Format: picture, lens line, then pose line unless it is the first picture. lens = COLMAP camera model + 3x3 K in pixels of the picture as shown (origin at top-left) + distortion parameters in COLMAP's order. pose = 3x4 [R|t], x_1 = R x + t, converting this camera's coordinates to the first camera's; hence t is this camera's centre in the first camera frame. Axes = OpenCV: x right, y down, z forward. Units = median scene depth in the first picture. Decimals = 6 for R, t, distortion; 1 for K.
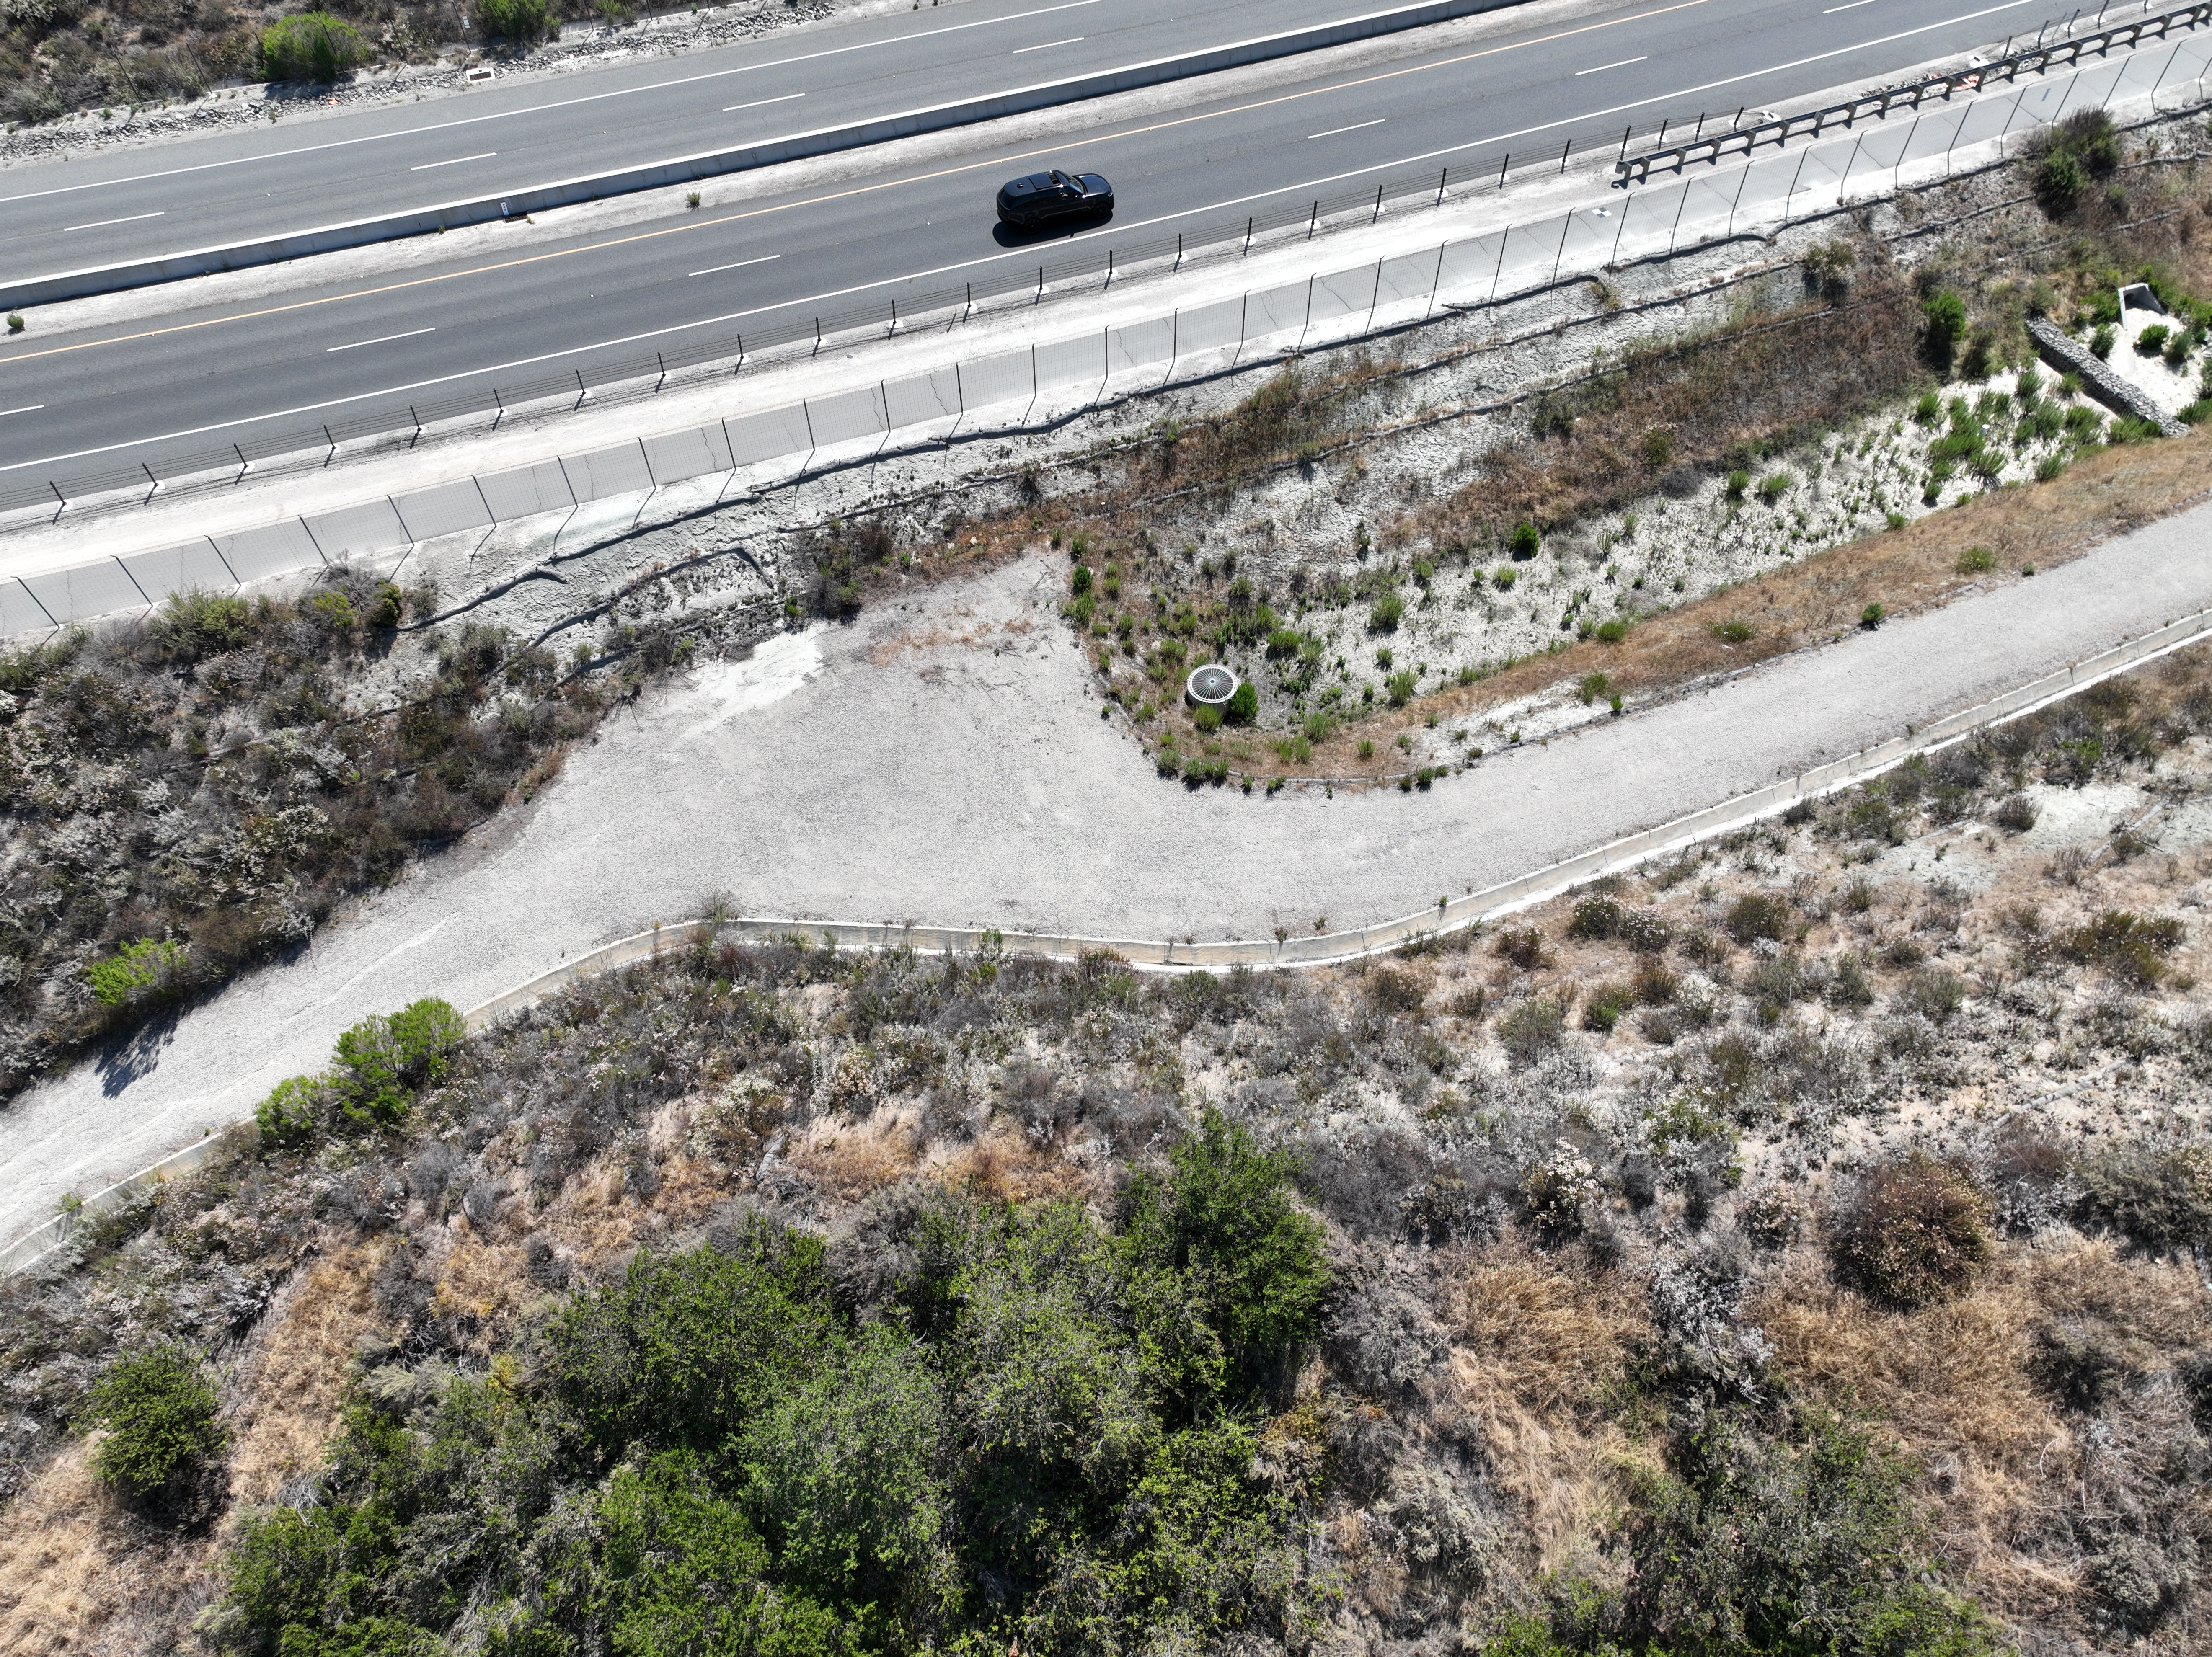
lens RADIAL K [[1554.3, 0, 1112.4], [0, 1554.3, 820.3], [0, 0, 1]] dist [-0.001769, 0.015615]
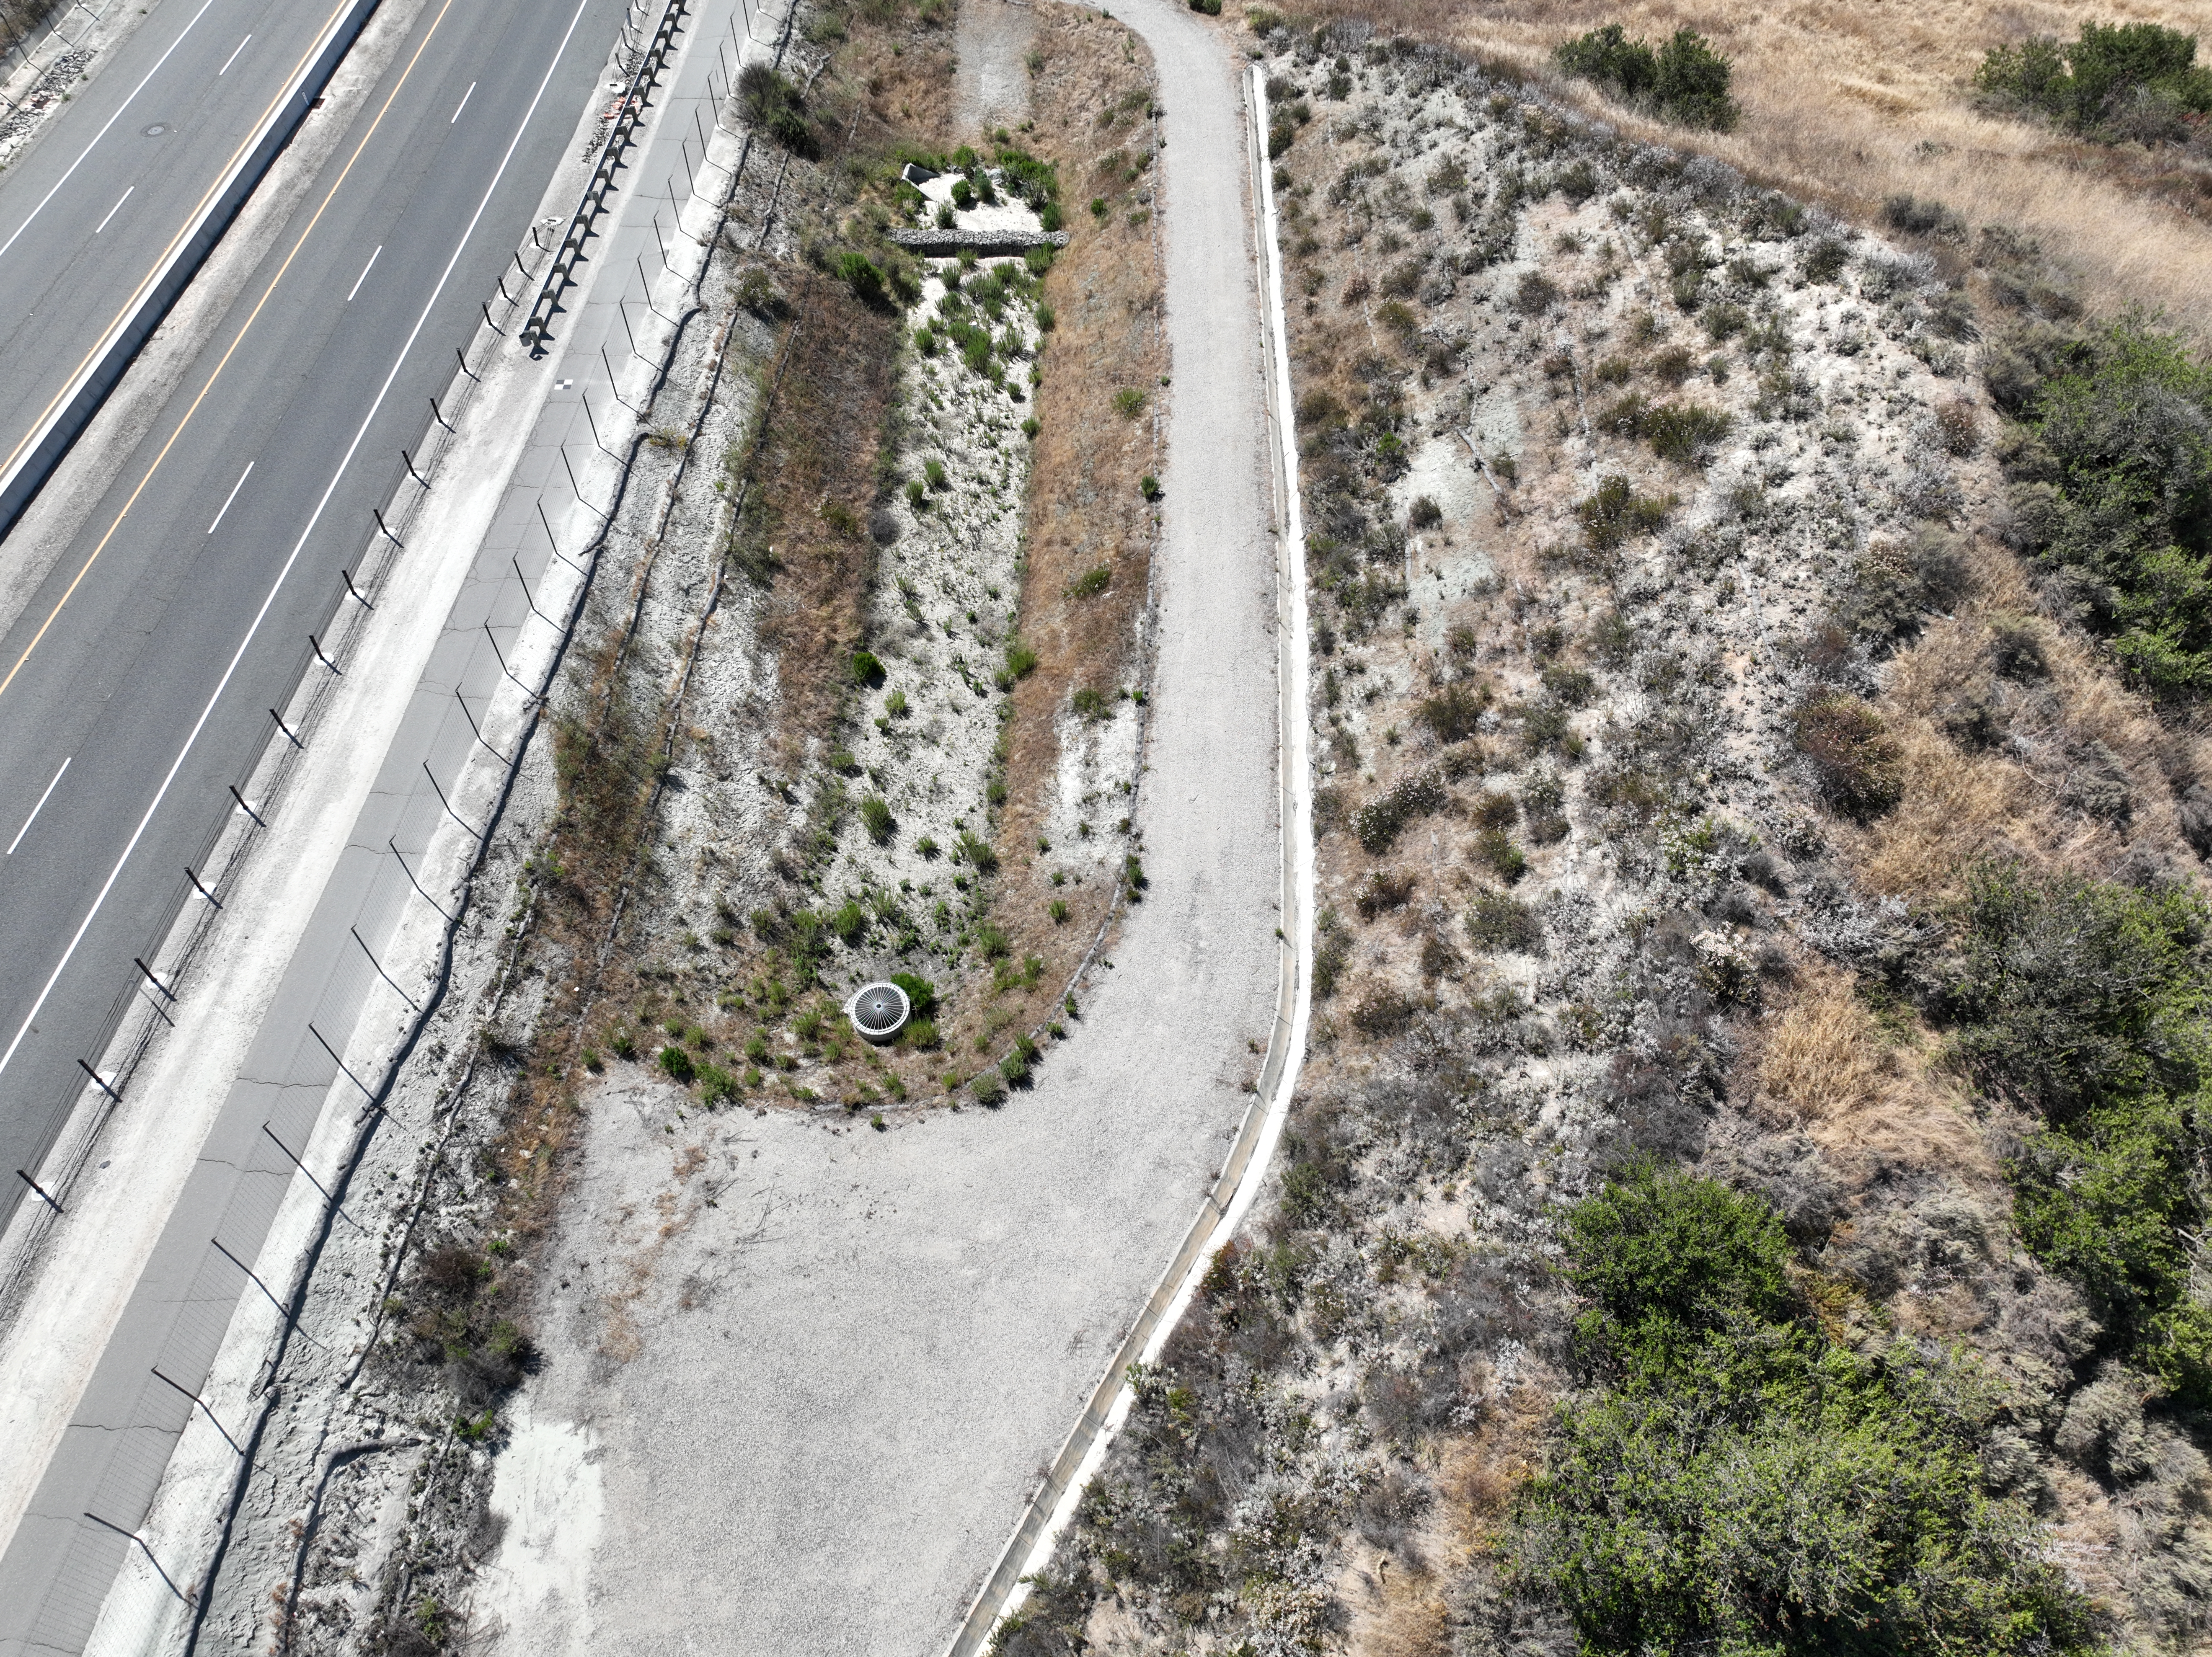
lens RADIAL K [[1539.3, 0, 1112.7], [0, 1539.3, 821.0], [0, 0, 1]] dist [0.000113, 0.013129]
pose [[0.421267, -0.712675, 0.560918, -0.262108], [0.730077, 0.633412, 0.256471, -0.258351], [-0.538073, 0.301471, 0.787142, 0.231487]]
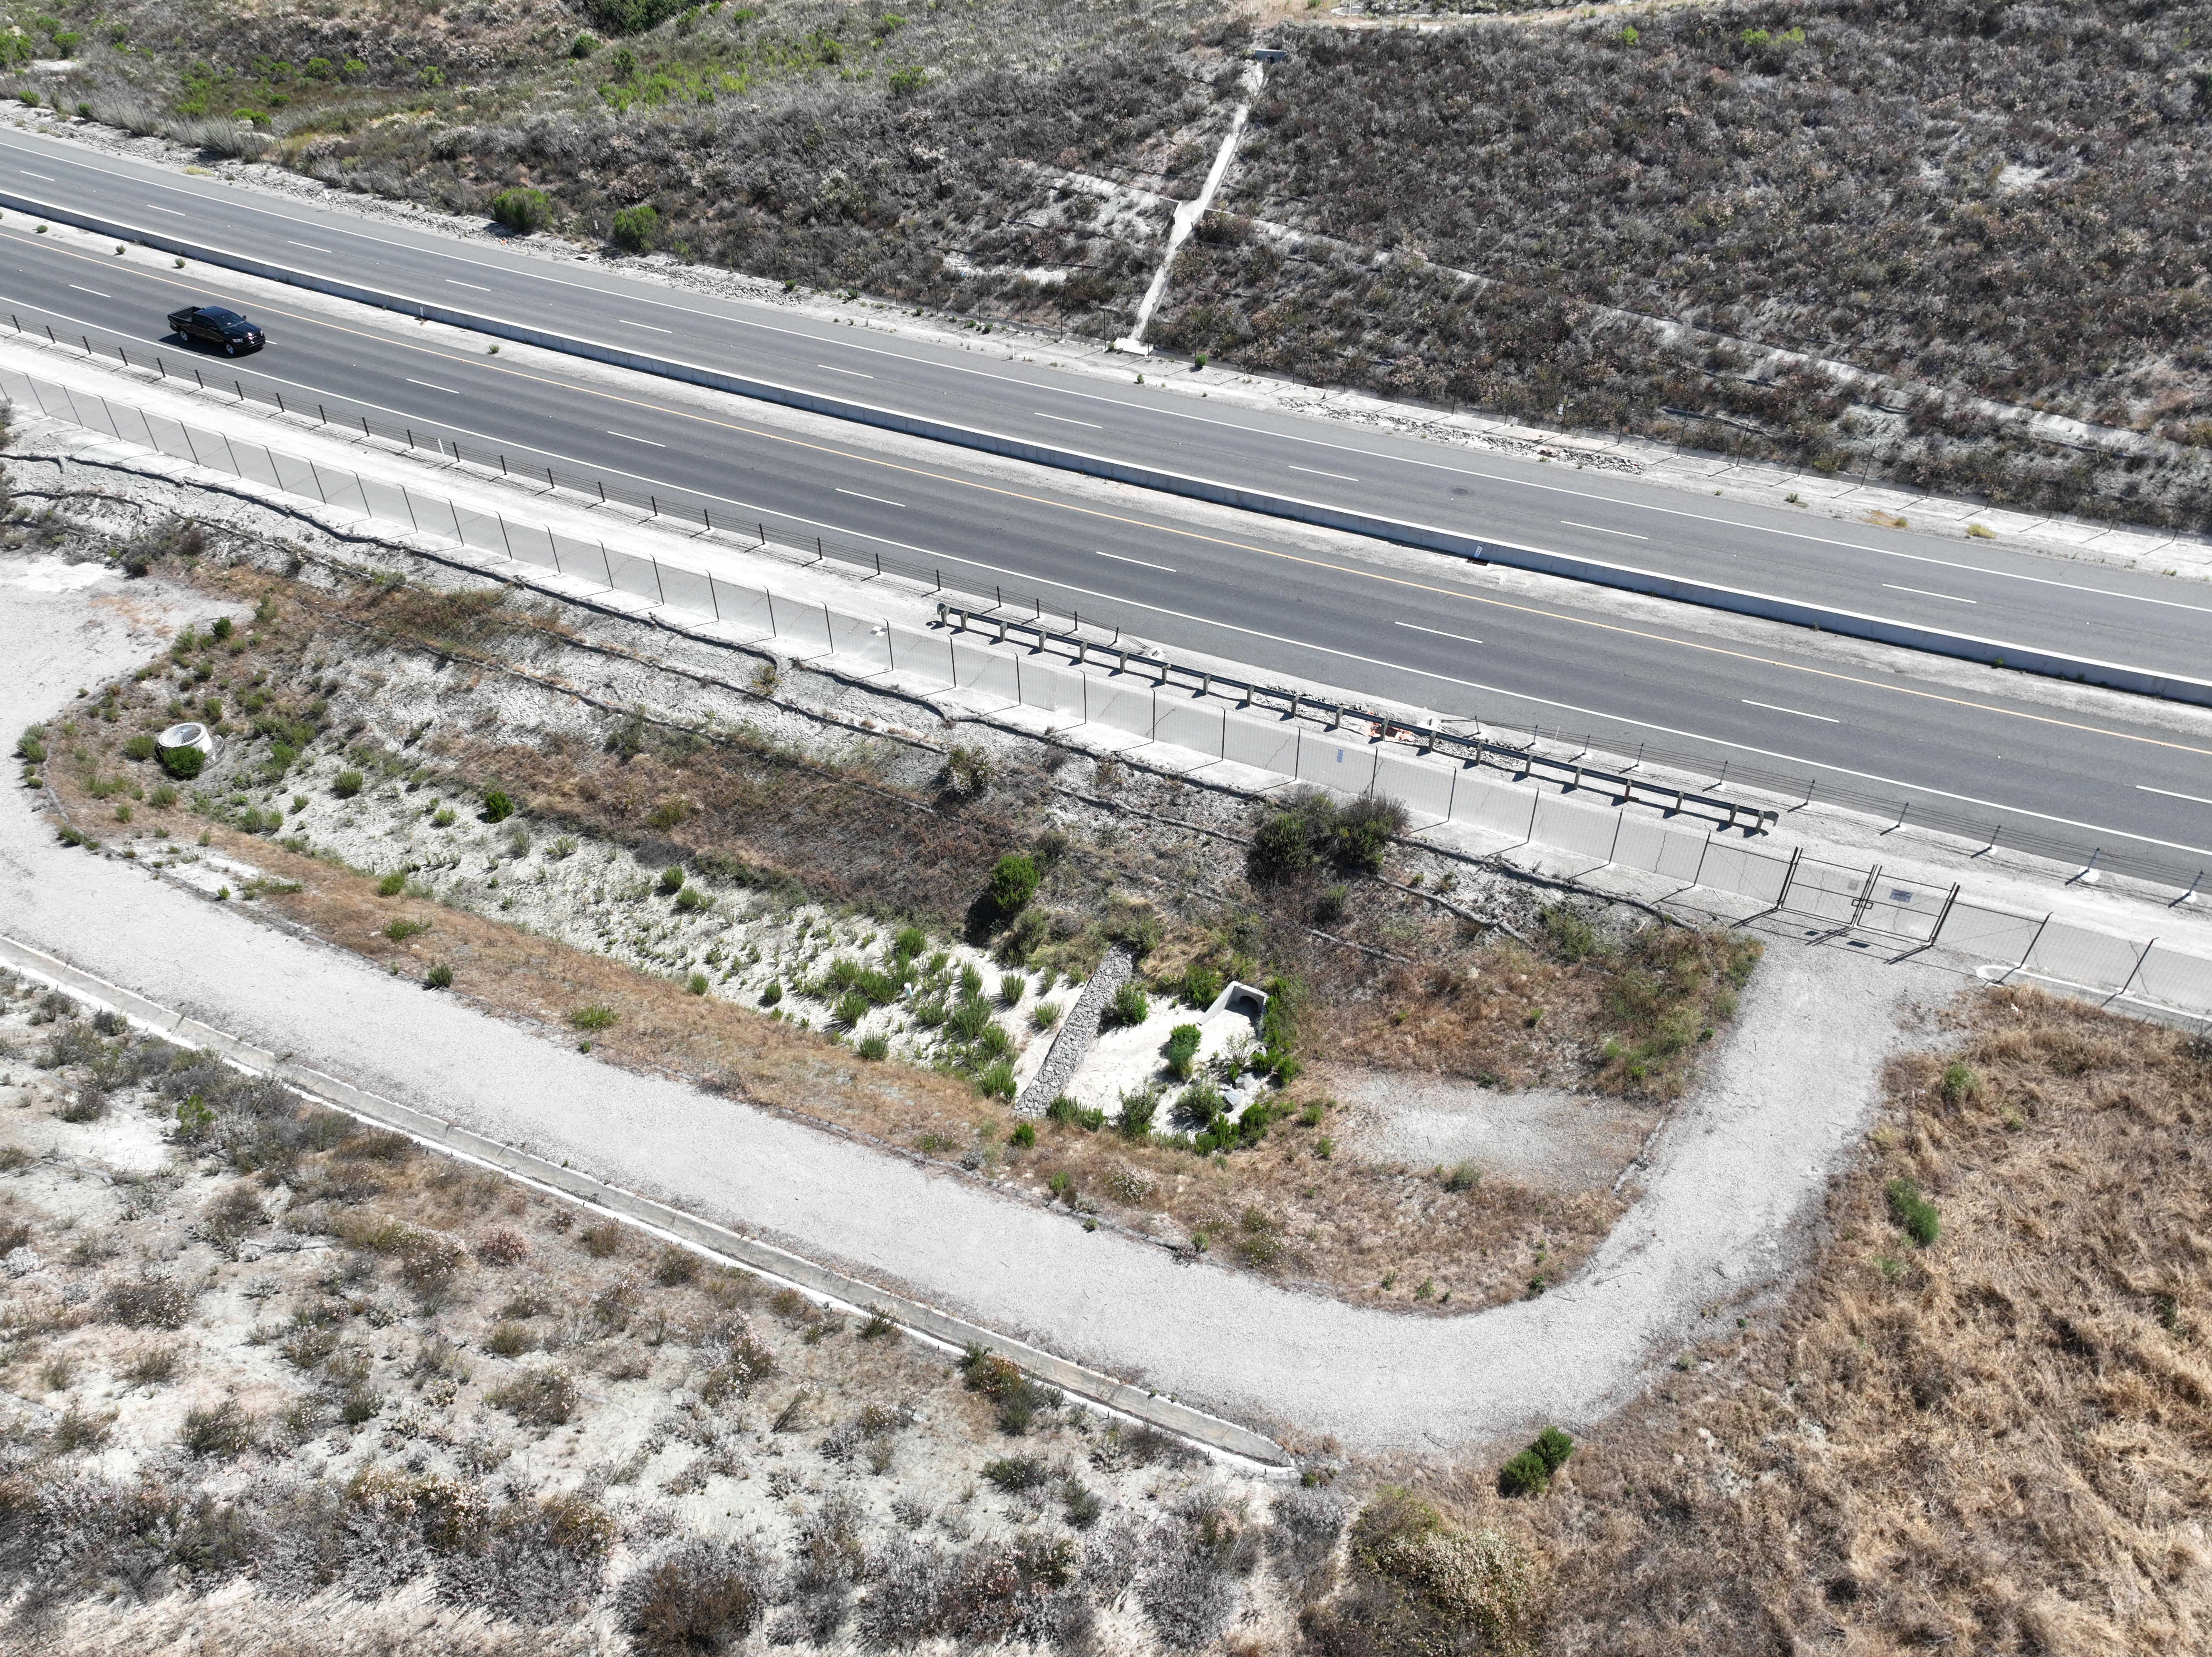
lens RADIAL K [[1548.9, 0, 1106.3], [0, 1548.9, 822.4], [0, 0, 1]] dist [-0.002515, 0.019601]
pose [[0.670763, 0.474424, -0.570086, 1.169575], [-0.602960, 0.796405, -0.046676, -0.380580], [0.431875, 0.375048, 0.820258, 0.341152]]
